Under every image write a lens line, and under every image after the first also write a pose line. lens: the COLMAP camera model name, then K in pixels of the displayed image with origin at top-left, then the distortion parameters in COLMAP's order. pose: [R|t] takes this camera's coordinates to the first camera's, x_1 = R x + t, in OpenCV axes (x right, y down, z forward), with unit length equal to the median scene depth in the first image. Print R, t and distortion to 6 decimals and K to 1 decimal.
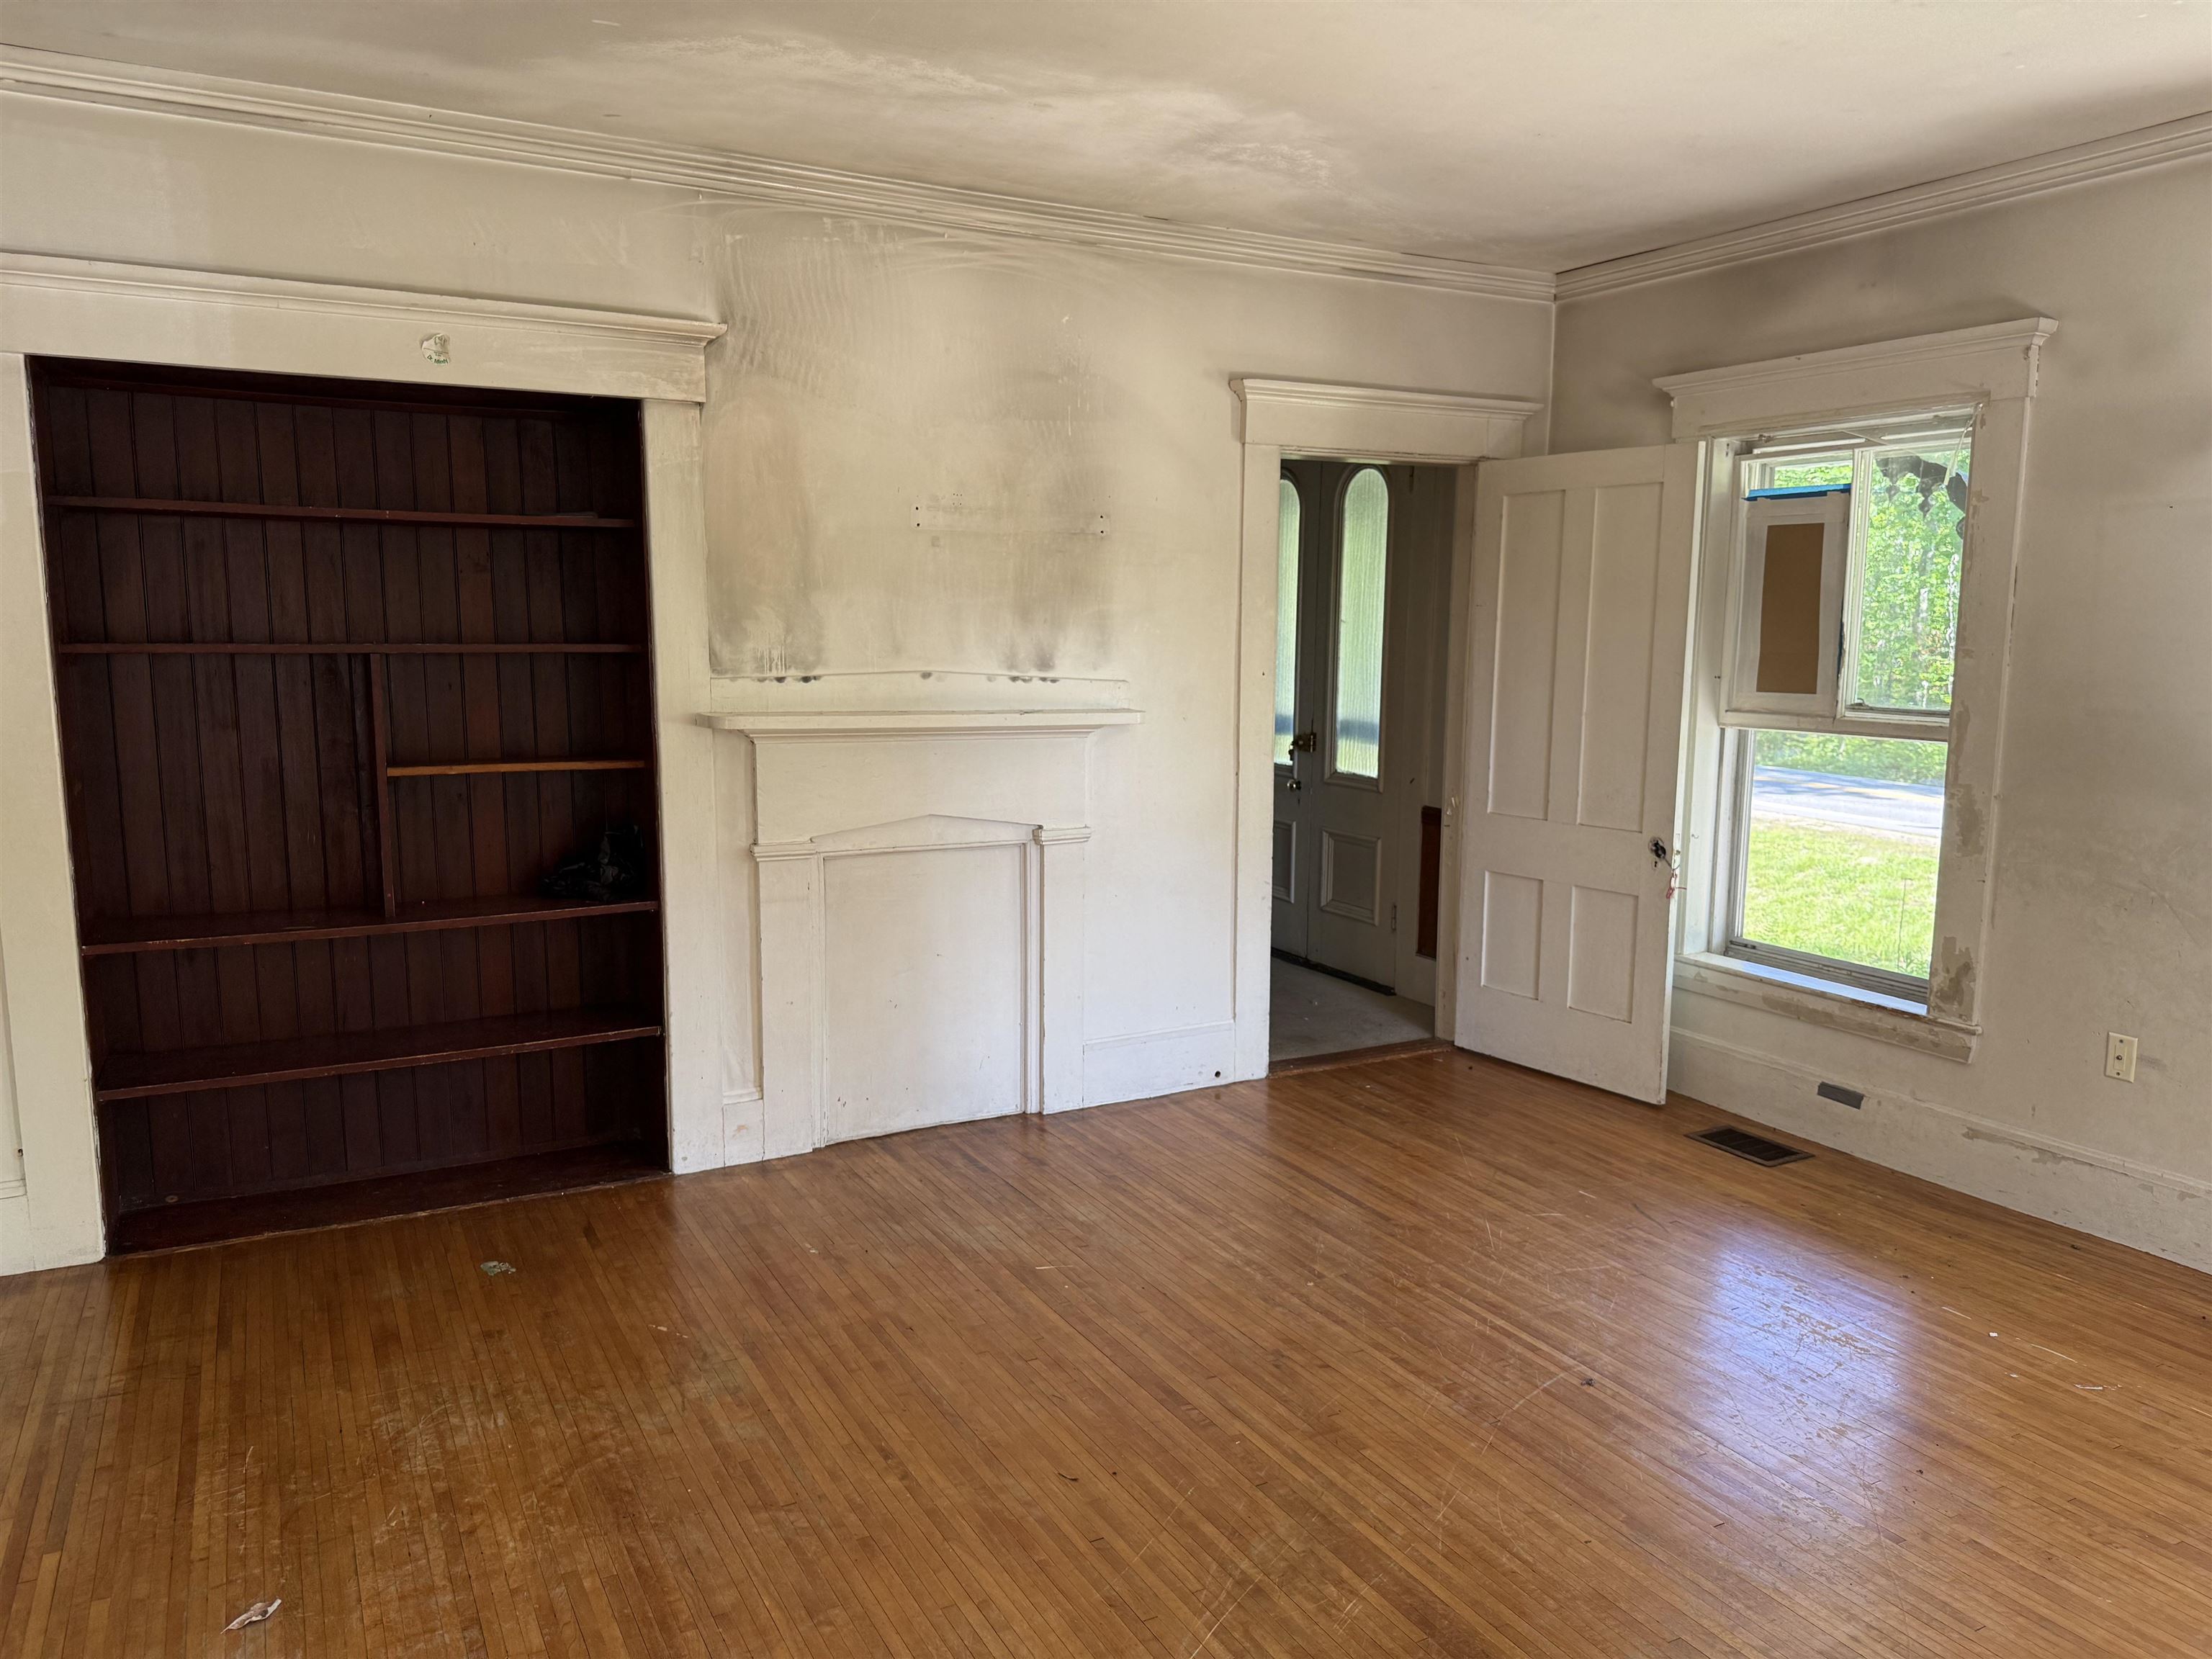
lens RADIAL K [[1539.1, 0, 1105.5], [0, 1539.1, 851.1], [0, 0, 1]] dist [0.134367, -0.204960]
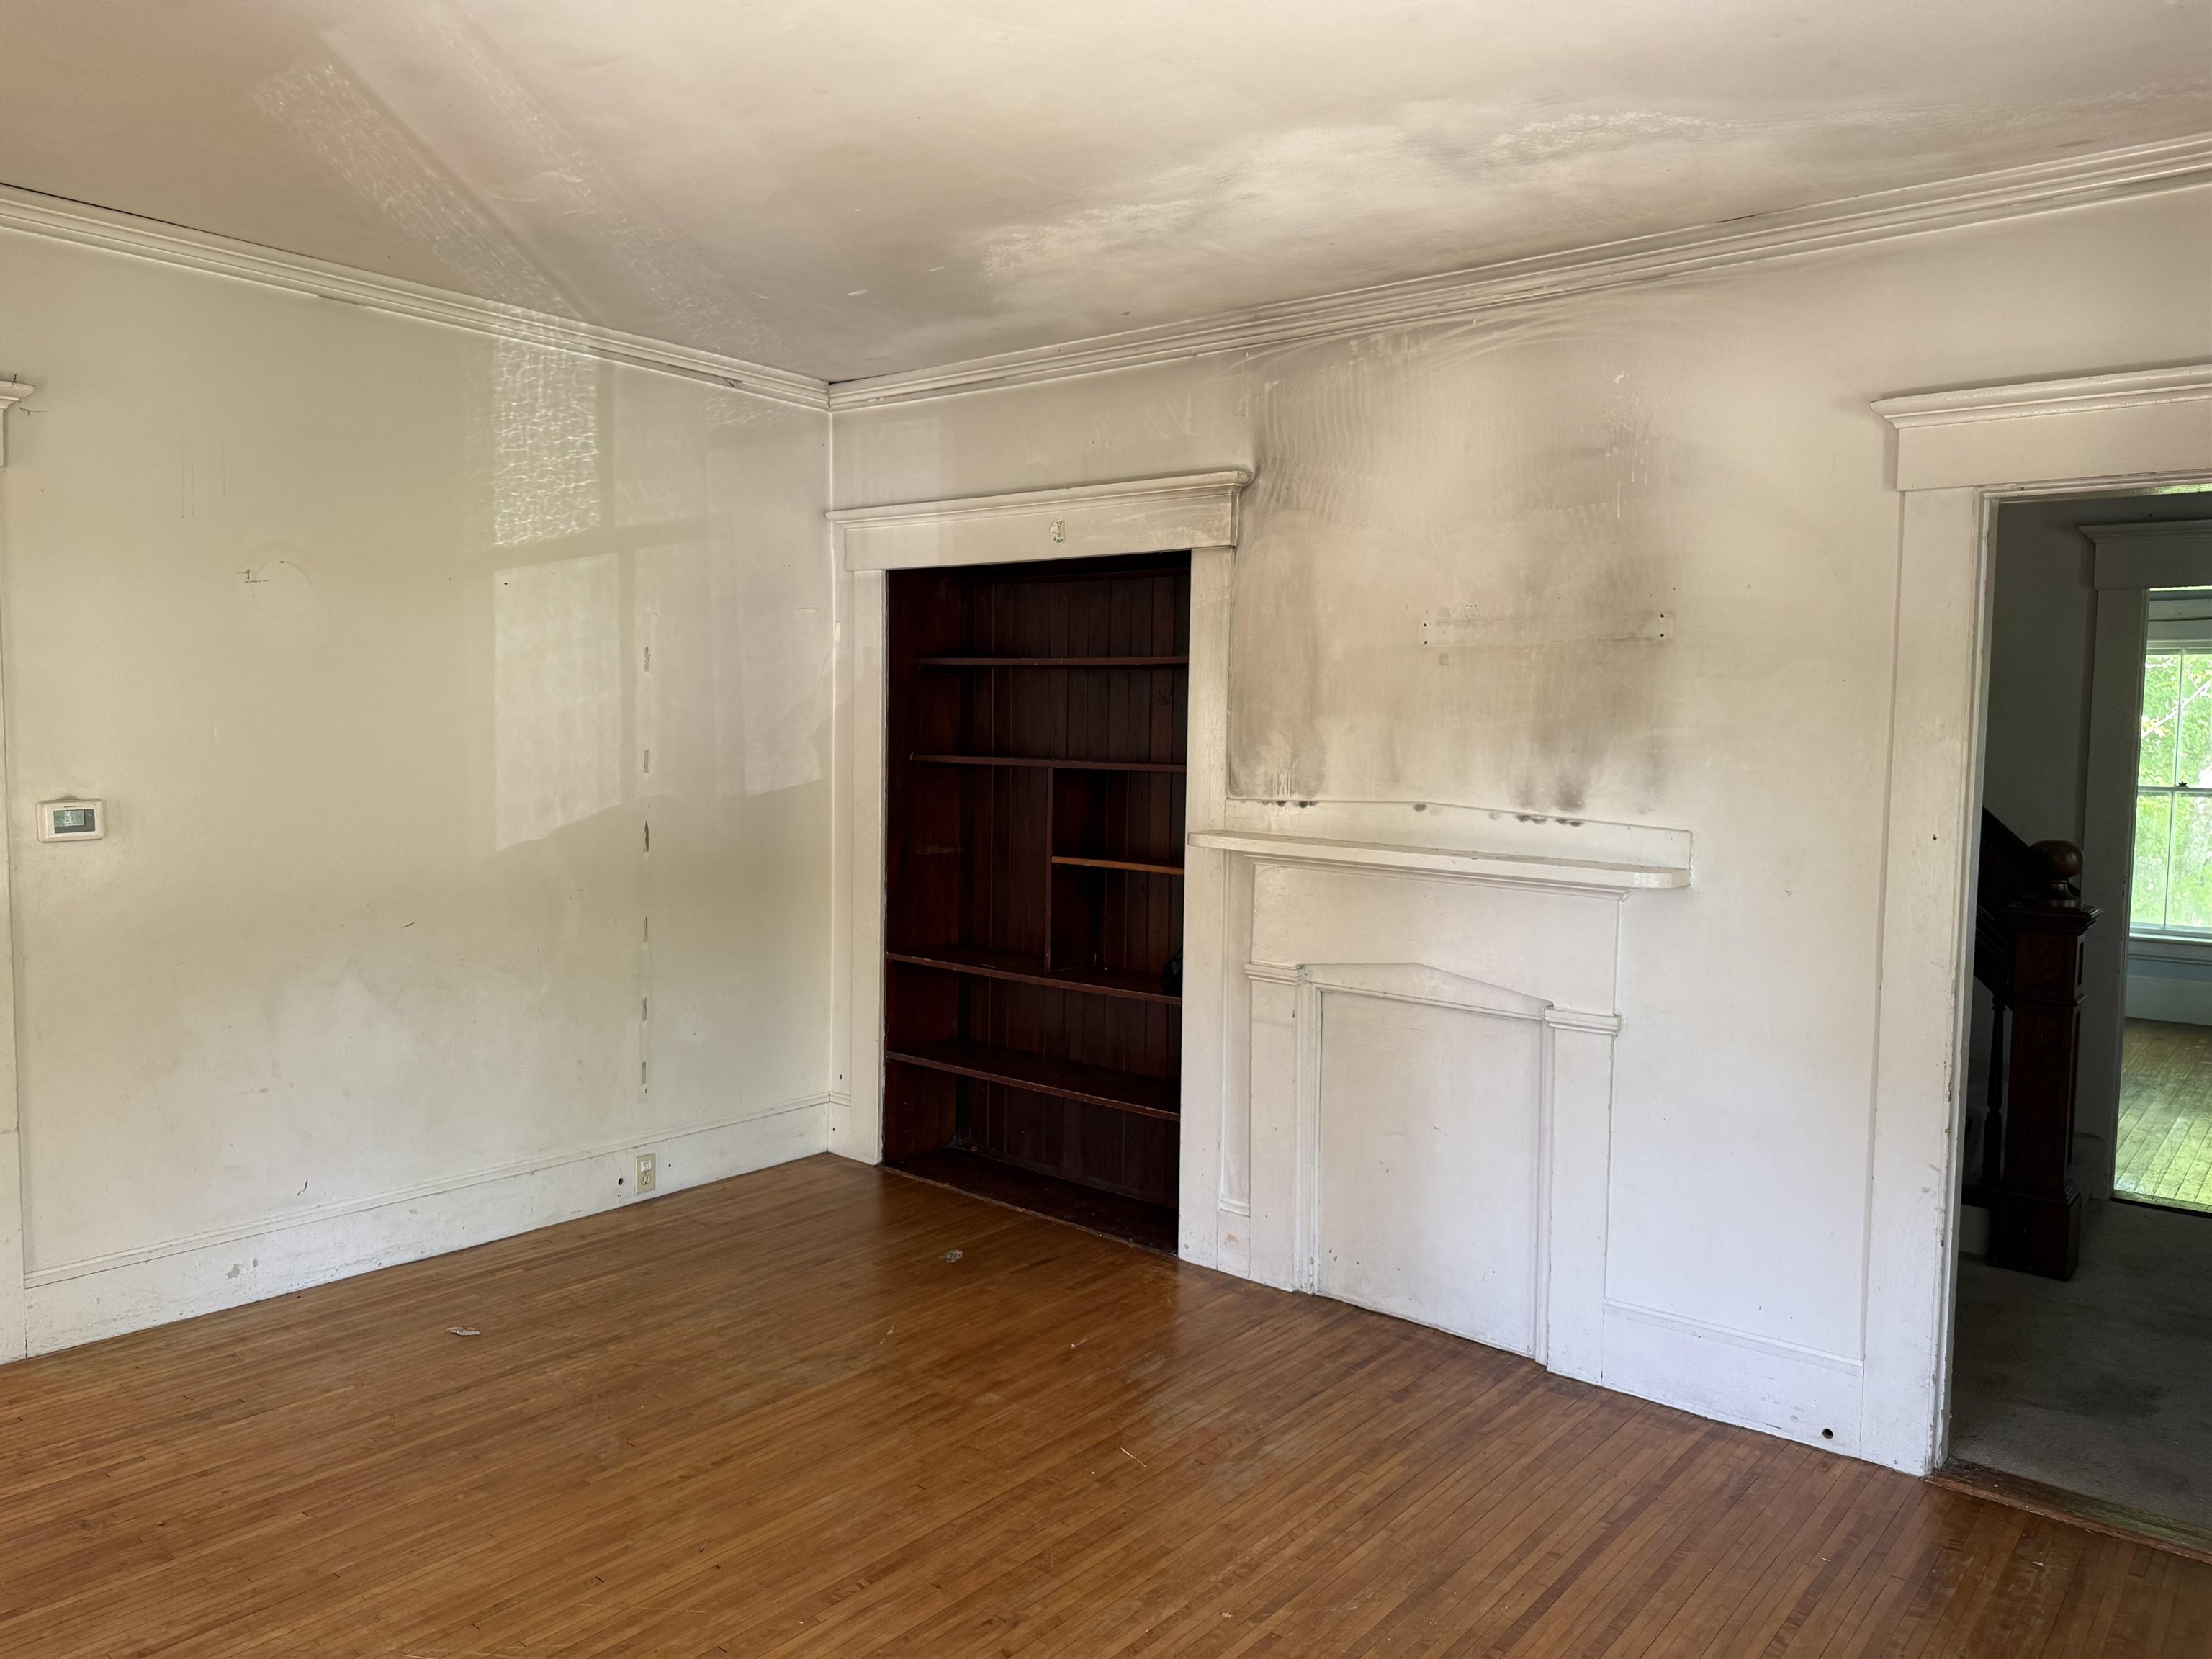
lens RADIAL K [[1580.1, 0, 1112.1], [0, 1580.1, 837.0], [0, 0, 1]] dist [0.139745, -0.228455]
pose [[0.366152, 0.069903, -0.927926, 0.699903], [-0.145657, 0.989188, 0.017043, -0.090061], [0.919085, 0.128918, 0.372375, 0.515573]]
